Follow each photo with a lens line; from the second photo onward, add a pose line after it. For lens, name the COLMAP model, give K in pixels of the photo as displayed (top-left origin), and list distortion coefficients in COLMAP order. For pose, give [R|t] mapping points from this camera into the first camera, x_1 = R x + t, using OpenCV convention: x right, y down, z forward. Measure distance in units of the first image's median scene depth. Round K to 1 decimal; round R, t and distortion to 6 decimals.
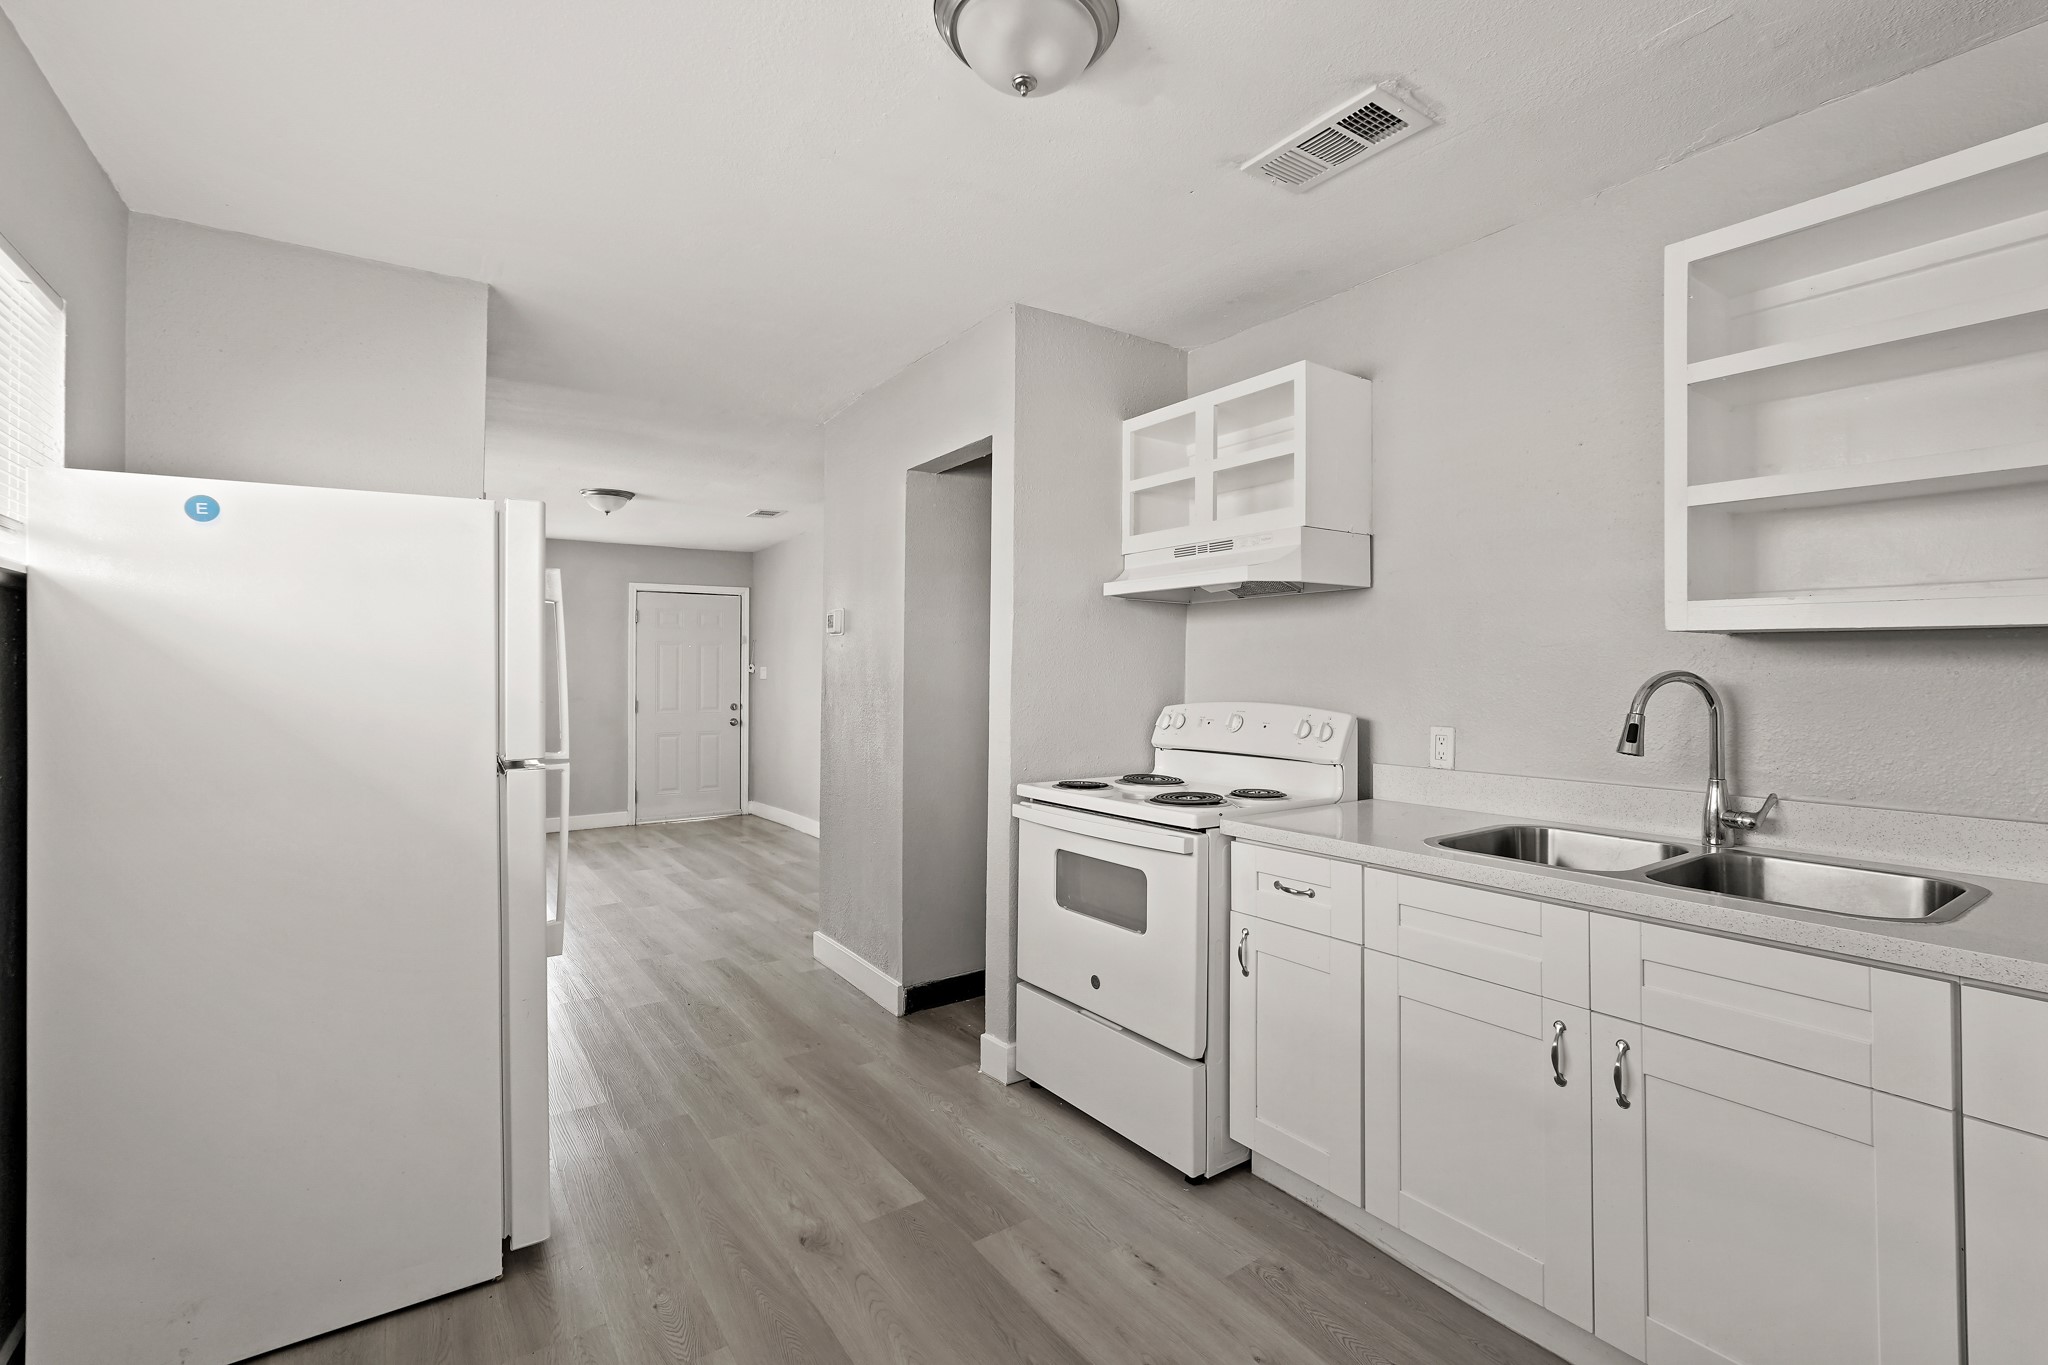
lens RADIAL K [[919.0, 0, 1027.6], [0, 919.0, 659.5], [0, 0, 1]] dist [0.000641, 0.000152]
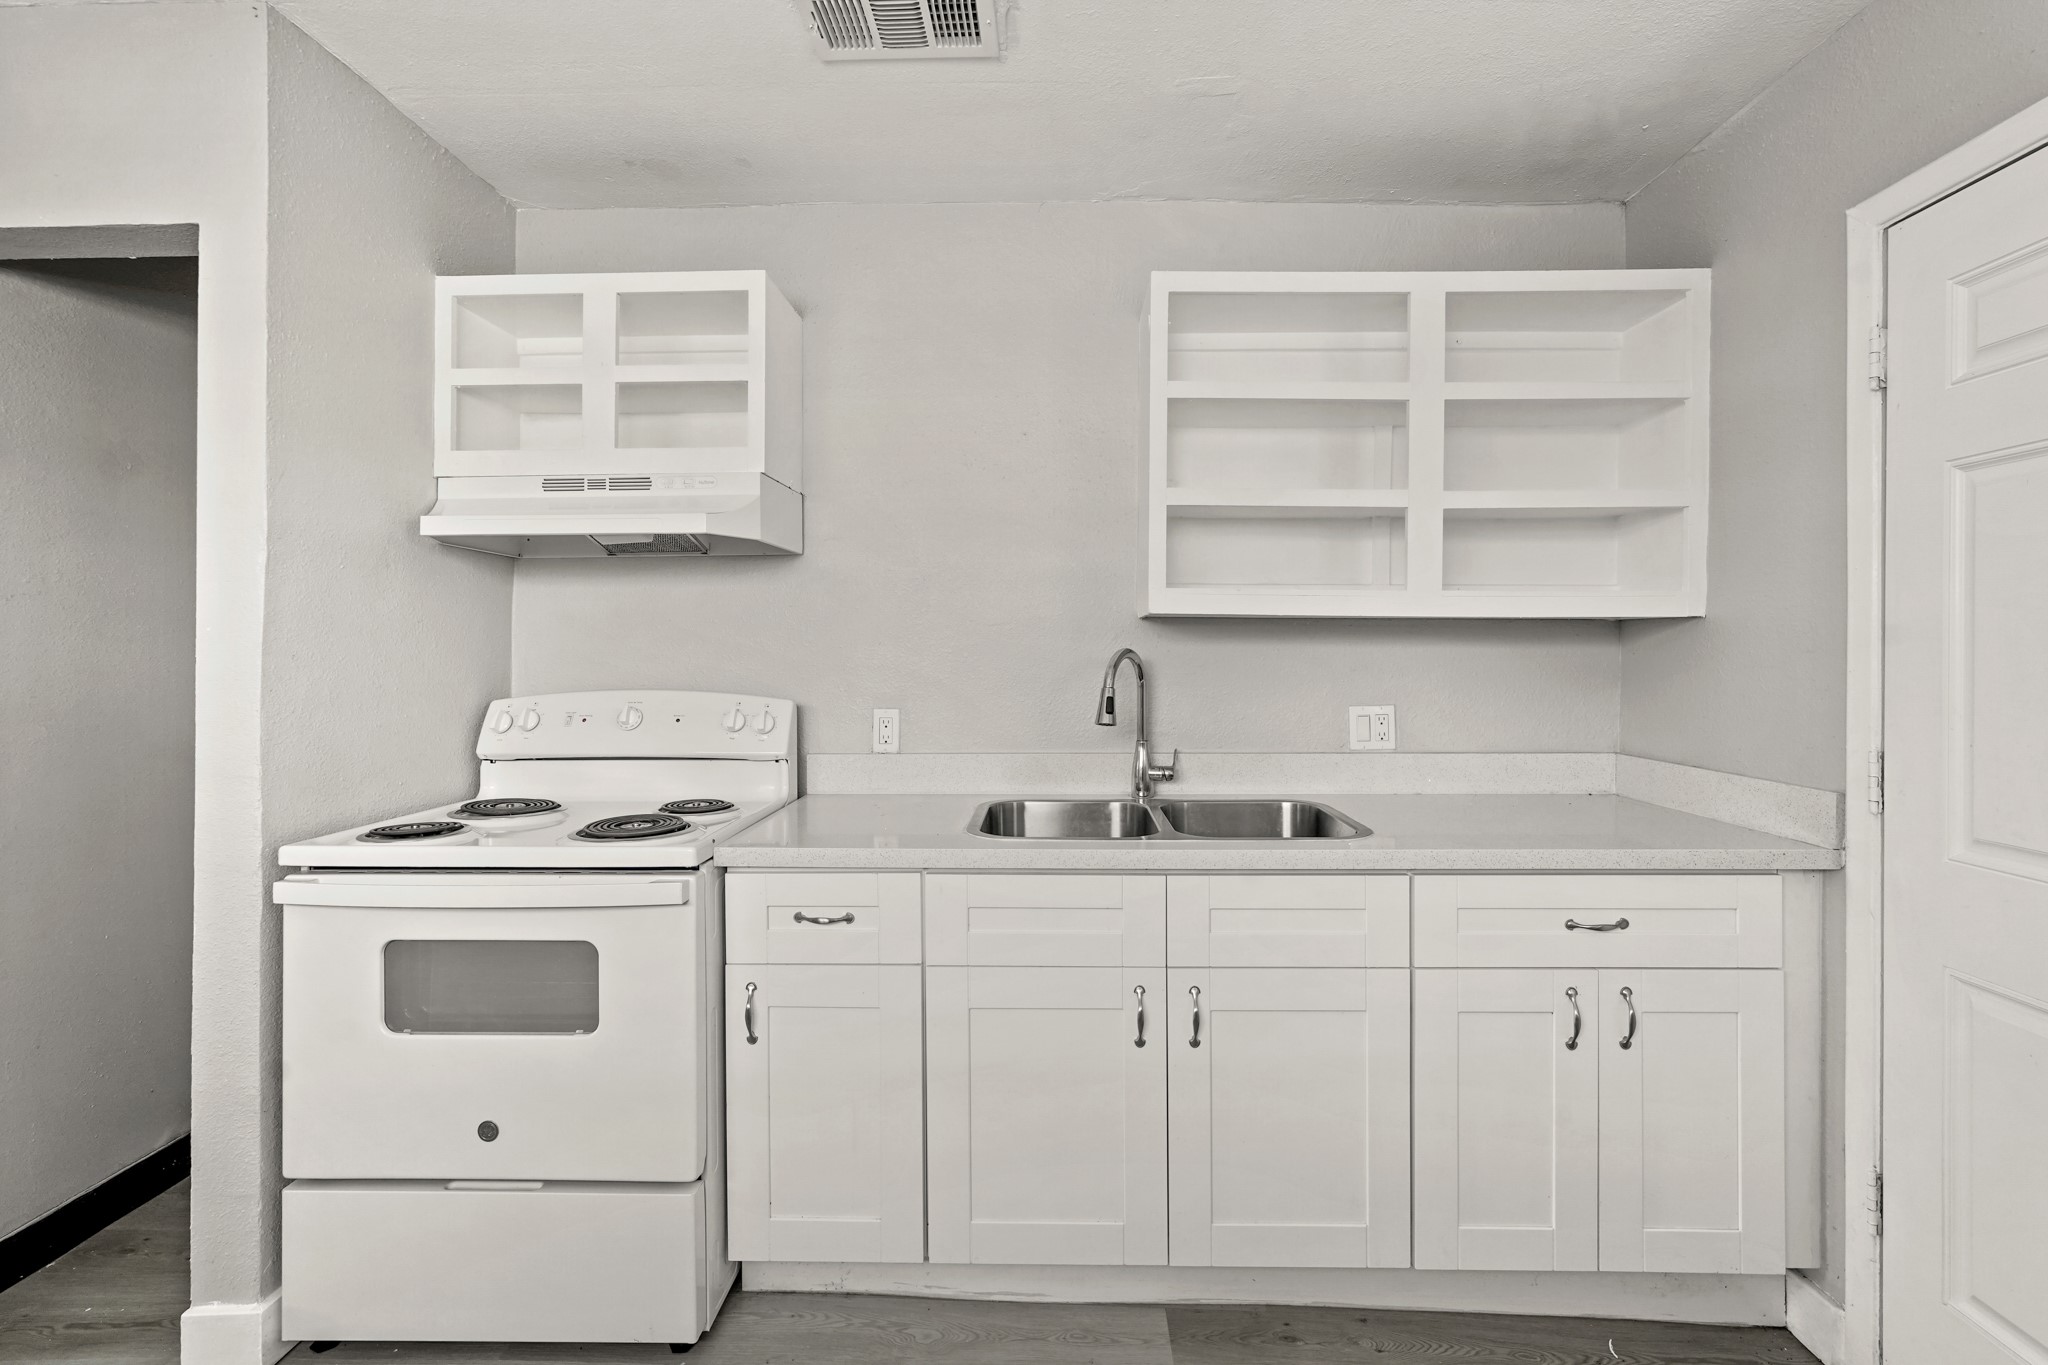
lens RADIAL K [[926.6, 0, 1018.6], [0, 926.6, 654.2], [0, 0, 1]] dist [-0.001627, 0.001571]
pose [[0.601275, -0.004972, 0.799027, -0.215798], [-0.007496, 0.999902, 0.011864, 0.004607], [-0.799007, -0.013123, 0.601179, 0.306976]]
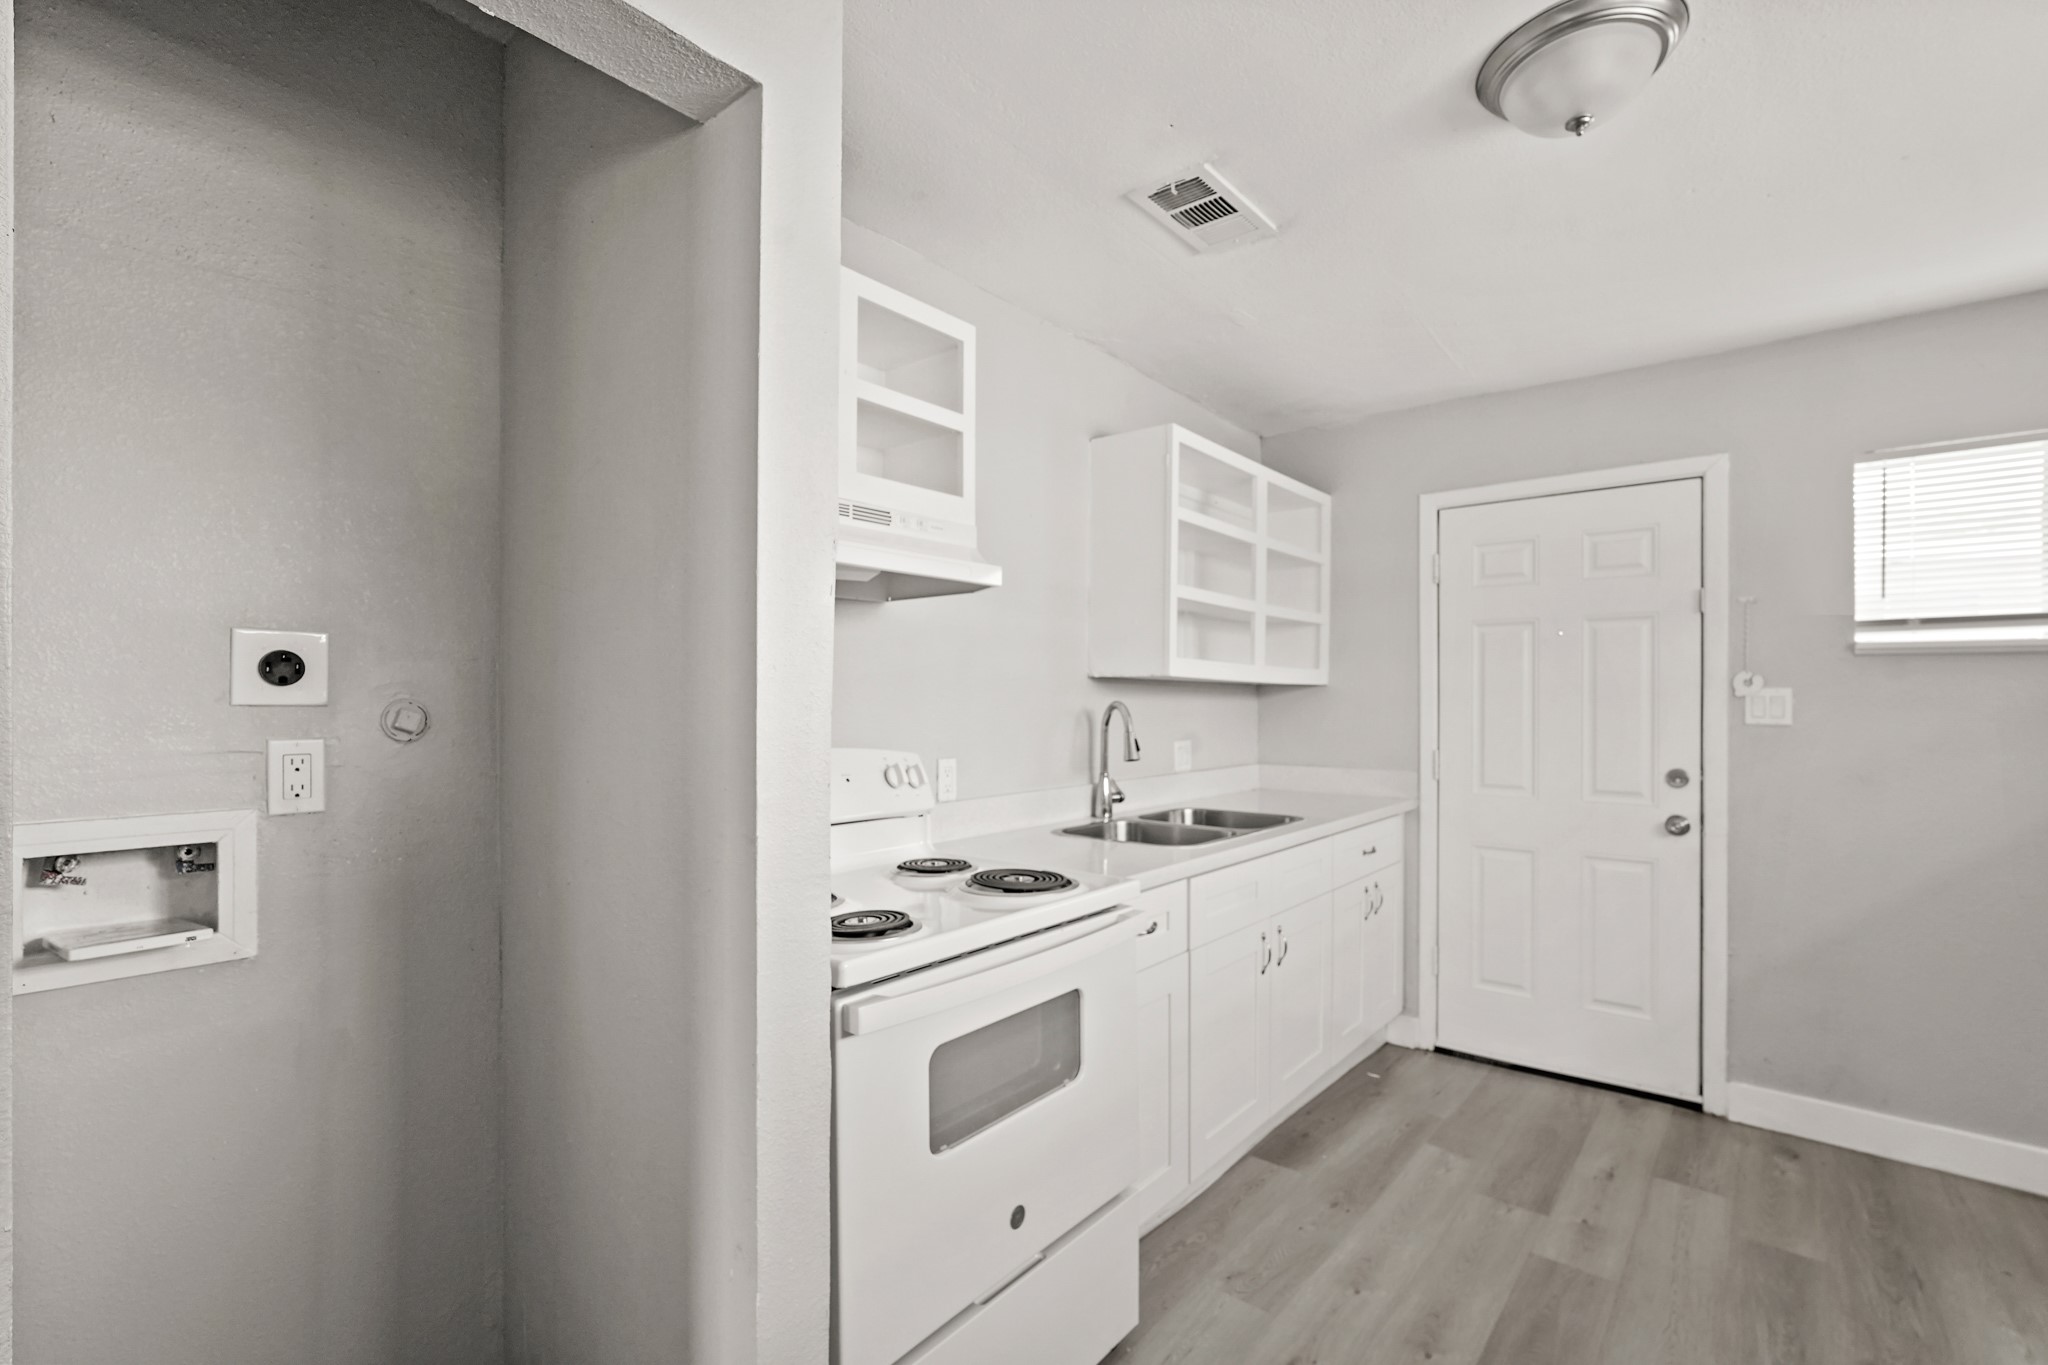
lens RADIAL K [[943.8, 0, 1031.9], [0, 943.8, 703.9], [0, 0, 1]] dist [-0.000933, -0.000037]
pose [[-0.282772, -0.005018, 0.959174, -0.510779], [-0.013941, 0.999902, 0.001121, 0.012058], [-0.959086, -0.013055, -0.282814, 1.144251]]
